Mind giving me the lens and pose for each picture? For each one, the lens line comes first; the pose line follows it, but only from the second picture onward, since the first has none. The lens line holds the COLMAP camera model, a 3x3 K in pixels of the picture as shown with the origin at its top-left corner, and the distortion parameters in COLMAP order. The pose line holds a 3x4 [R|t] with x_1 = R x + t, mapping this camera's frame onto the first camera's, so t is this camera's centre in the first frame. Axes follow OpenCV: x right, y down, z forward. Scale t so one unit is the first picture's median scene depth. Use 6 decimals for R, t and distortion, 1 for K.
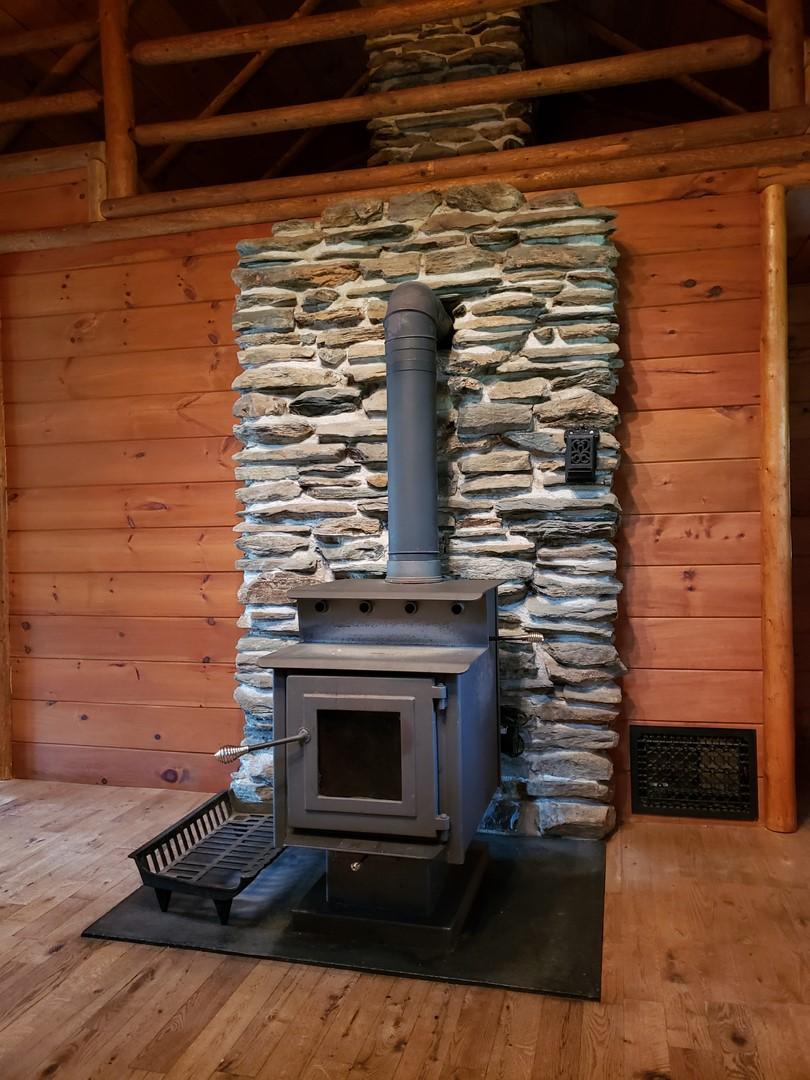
lens RADIAL K [[831.0, 0, 405.0], [0, 831.0, 540.0], [0, 0, 1]] dist [0.016705, -0.009148]
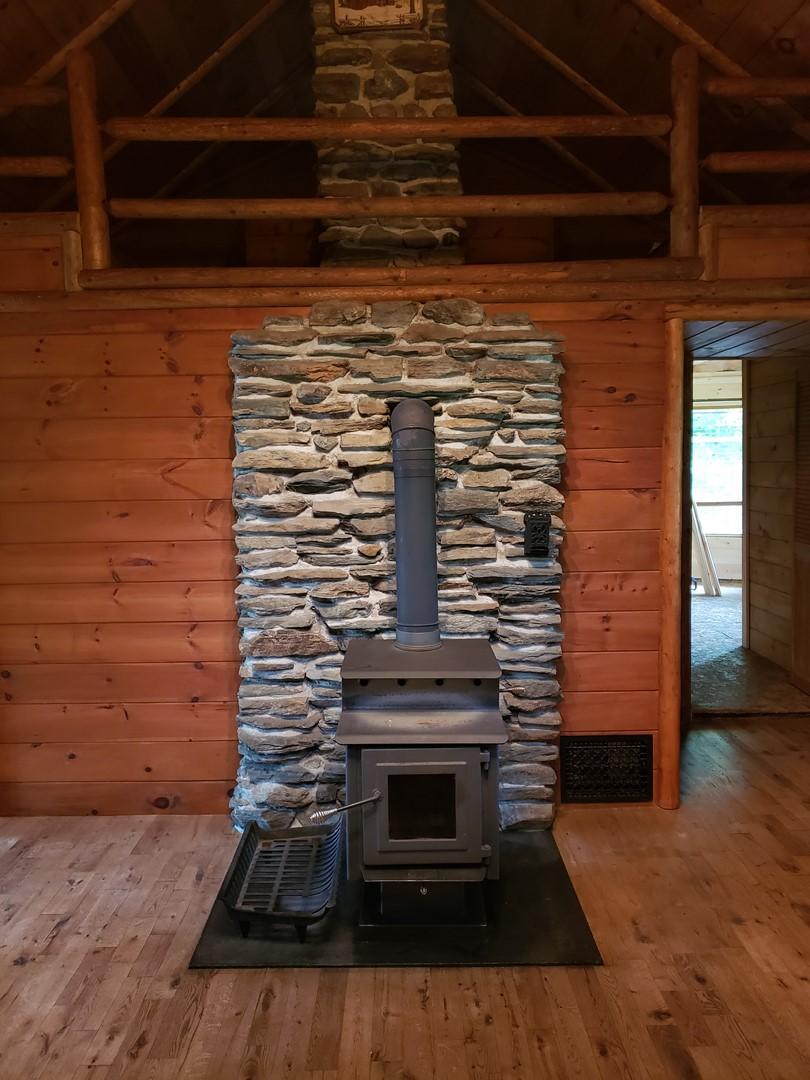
lens RADIAL K [[831.0, 0, 405.0], [0, 831.0, 540.0], [0, 0, 1]] dist [0.016705, -0.009148]
pose [[0.968478, -0.021300, 0.248187, -0.276419], [0.001222, 0.996732, 0.080771, -0.184028], [-0.249096, -0.077921, 0.965339, -0.152600]]
